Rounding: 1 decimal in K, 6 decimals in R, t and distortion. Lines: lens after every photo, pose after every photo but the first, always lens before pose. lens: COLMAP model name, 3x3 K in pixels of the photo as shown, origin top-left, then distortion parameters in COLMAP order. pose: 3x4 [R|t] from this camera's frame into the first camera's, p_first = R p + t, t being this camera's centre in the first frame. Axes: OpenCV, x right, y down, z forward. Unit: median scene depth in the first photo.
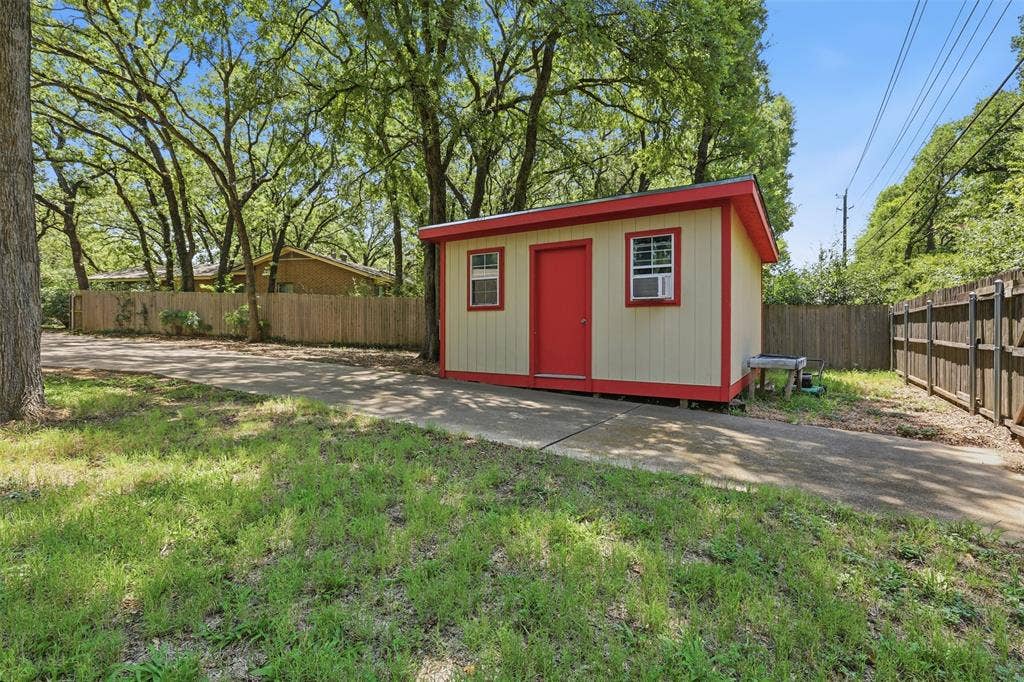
lens RADIAL K [[471.4, 0, 513.3], [0, 471.4, 338.0], [0, 0, 1]] dist [-0.003838, 0.000020]
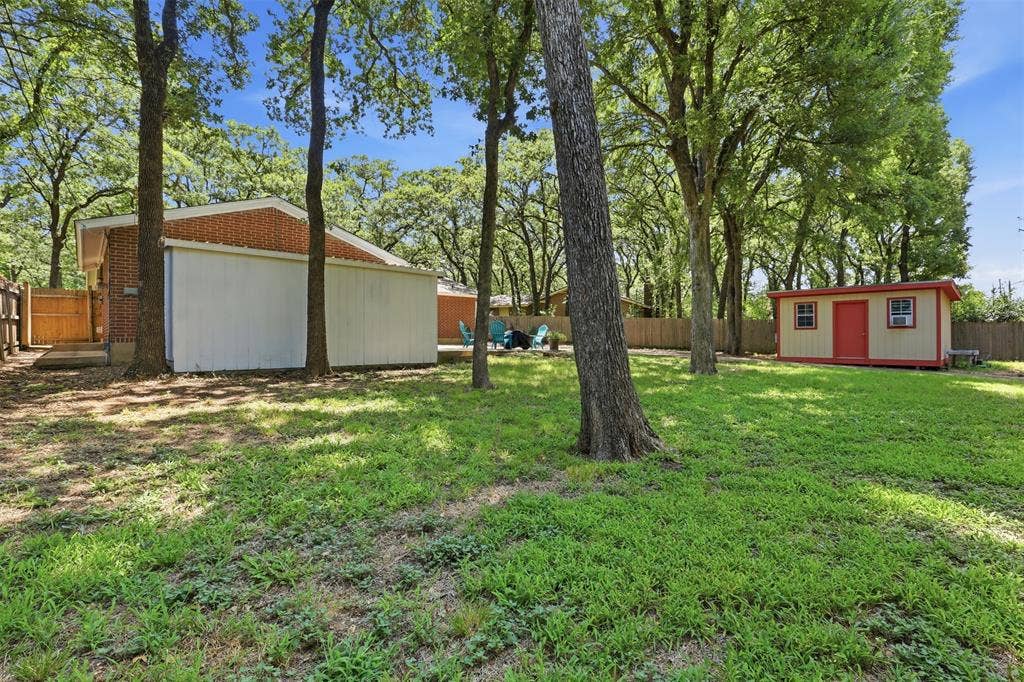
lens RADIAL K [[471.4, 0, 510.1], [0, 471.4, 338.8], [0, 0, 1]] dist [-0.003838, 0.000020]
pose [[0.970040, -0.002692, -0.242929, -1.000653], [-0.000771, 0.999899, -0.014156, 0.021425], [0.242943, 0.013919, 0.969941, -1.719969]]
